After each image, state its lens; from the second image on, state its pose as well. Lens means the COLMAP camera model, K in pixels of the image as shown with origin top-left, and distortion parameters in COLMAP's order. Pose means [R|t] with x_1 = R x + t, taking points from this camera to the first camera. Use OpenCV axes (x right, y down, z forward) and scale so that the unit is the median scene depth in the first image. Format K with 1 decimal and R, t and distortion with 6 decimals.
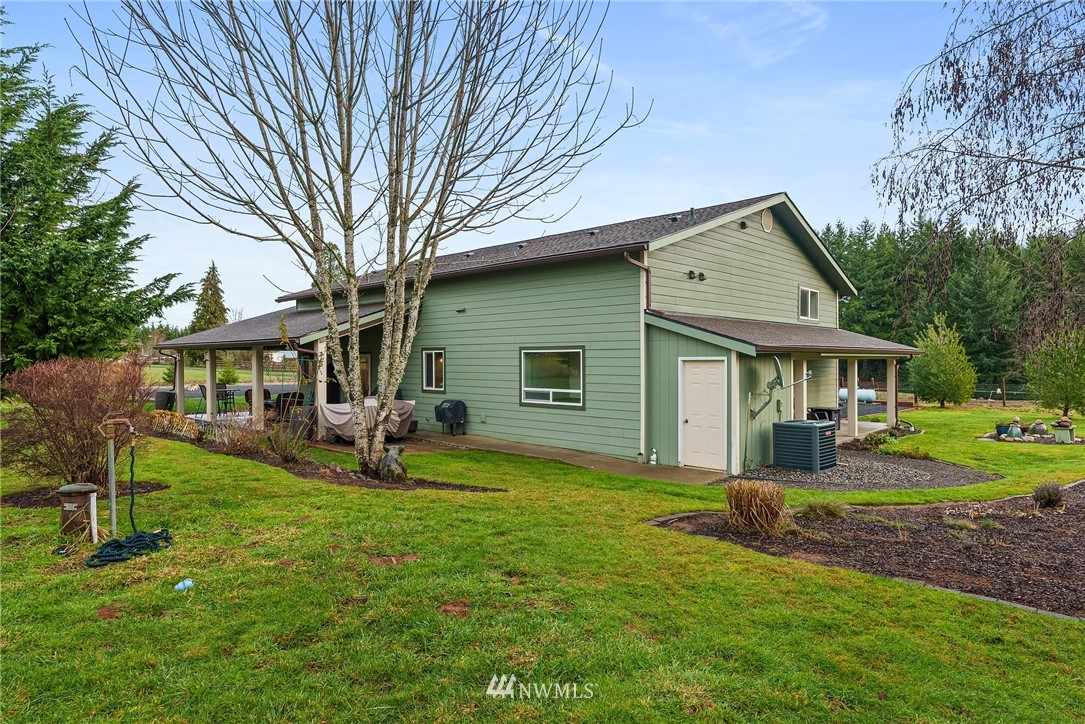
lens RADIAL K [[637.1, 0, 542.5], [0, 637.1, 362.0], [0, 0, 1]] dist [-0.005359, -0.002097]
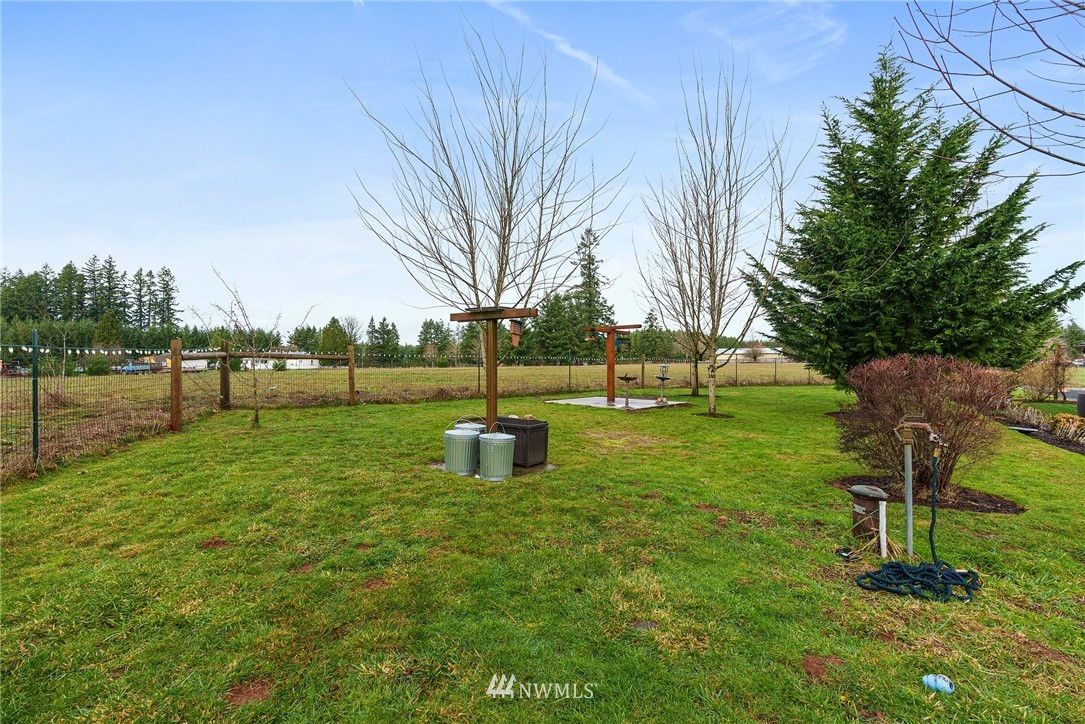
lens RADIAL K [[496.0, 0, 537.9], [0, 496.0, 361.6], [0, 0, 1]] dist [-0.001054, 0.000416]
pose [[0.171480, 0.002504, -0.985184, -0.038702], [-0.005520, 0.999984, 0.001581, 0.003505], [0.985172, 0.005168, 0.171491, 0.161182]]
